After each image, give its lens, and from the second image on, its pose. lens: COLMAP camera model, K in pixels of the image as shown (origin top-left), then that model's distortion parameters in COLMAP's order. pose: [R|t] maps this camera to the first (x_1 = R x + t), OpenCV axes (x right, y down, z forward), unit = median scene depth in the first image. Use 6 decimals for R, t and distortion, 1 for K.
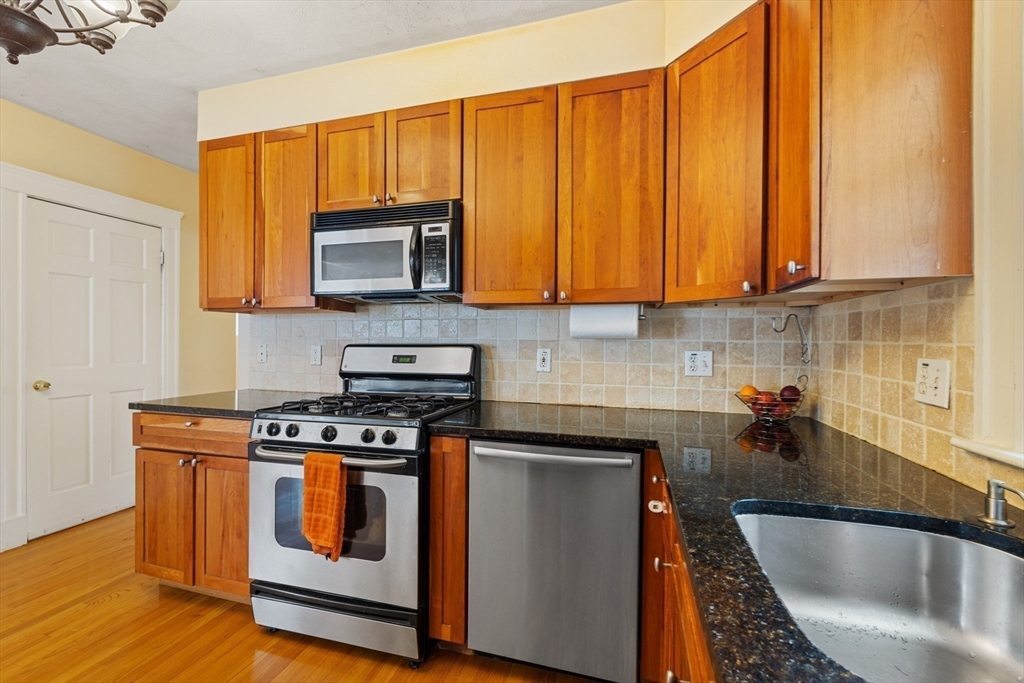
lens RADIAL K [[453.7, 0, 483.6], [0, 453.7, 333.0], [0, 0, 1]] dist [-0.000826, -0.000034]
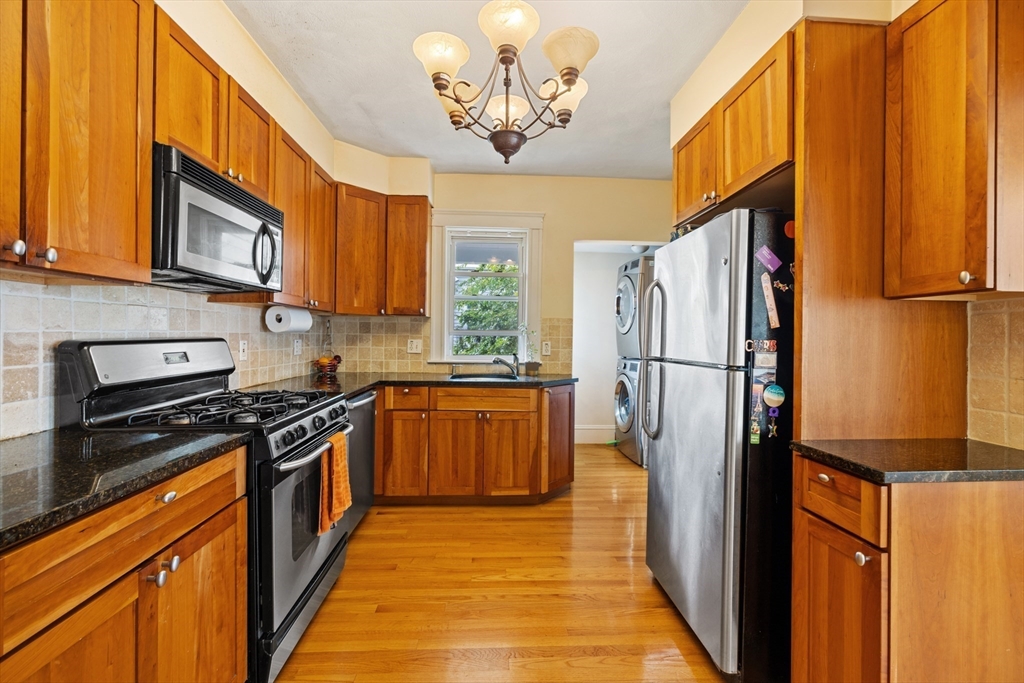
lens RADIAL K [[435.0, 0, 508.3], [0, 435.0, 332.9], [0, 0, 1]] dist [-0.001022, -0.000077]
pose [[-0.339079, -0.004668, 0.940746, -1.247985], [-0.023979, 0.999706, -0.003683, 0.002612], [-0.940452, -0.023807, -0.339092, 0.801453]]
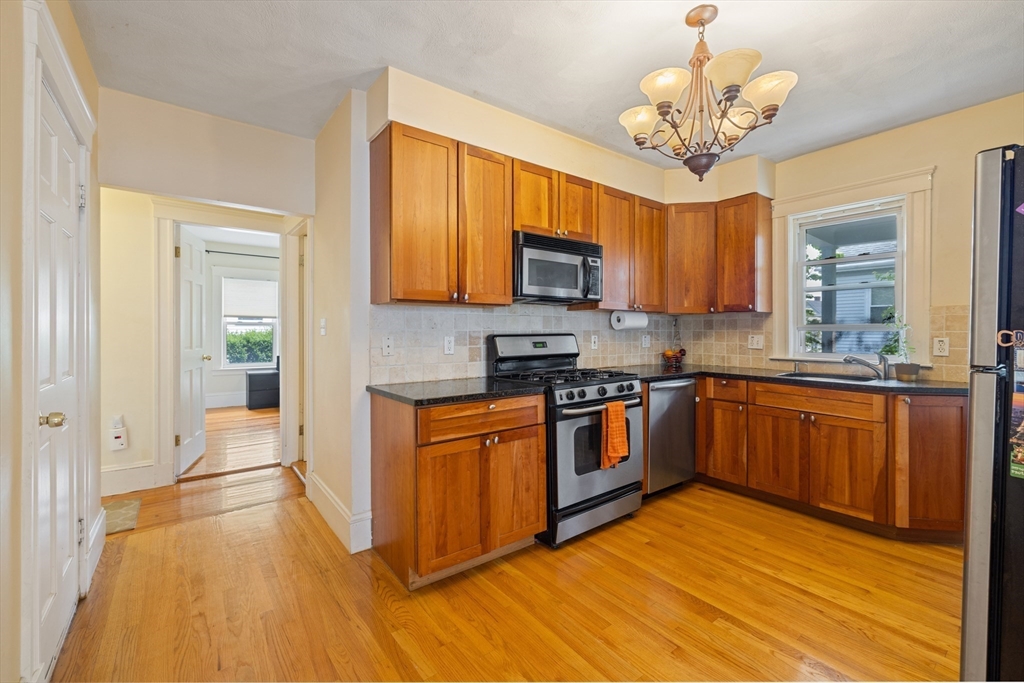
lens RADIAL K [[430.6, 0, 504.4], [0, 430.6, 329.1], [0, 0, 1]] dist [0.000947, 0.000057]
pose [[0.592289, -0.002318, 0.805723, -1.478421], [-0.006521, 0.999949, 0.007670, 0.000045], [-0.805700, -0.009797, 0.592243, 0.345135]]
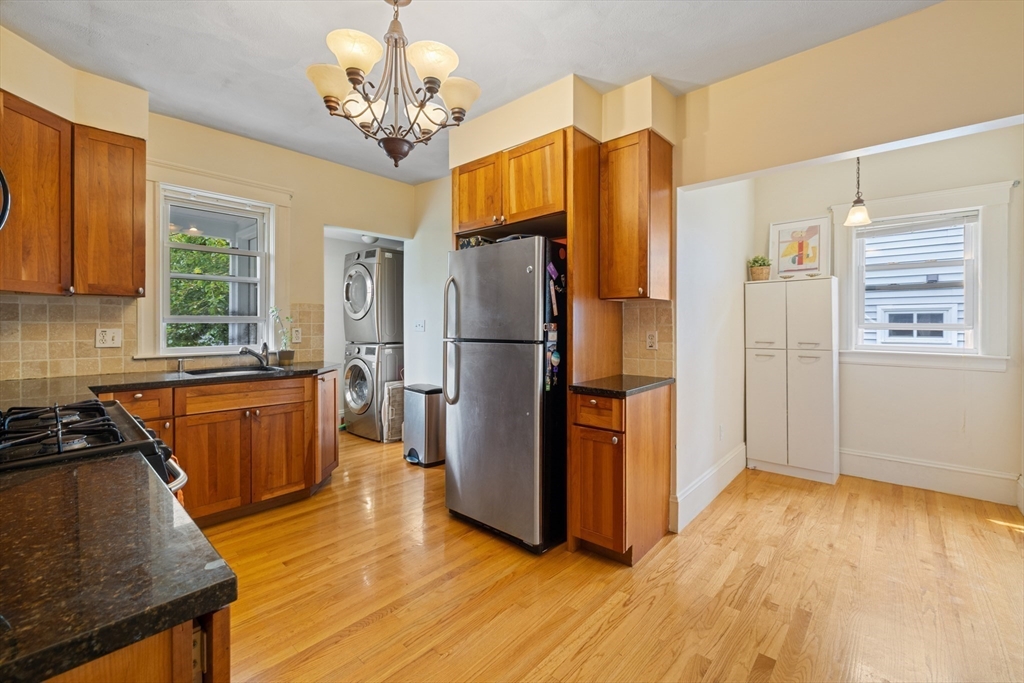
lens RADIAL K [[441.0, 0, 511.1], [0, 441.0, 322.9], [0, 0, 1]] dist [0.000387, 0.000124]
pose [[-0.906848, -0.007402, 0.421393, -1.092889], [-0.012031, 0.999893, -0.008328, 0.011414], [-0.421286, -0.012622, -0.906840, 1.244552]]
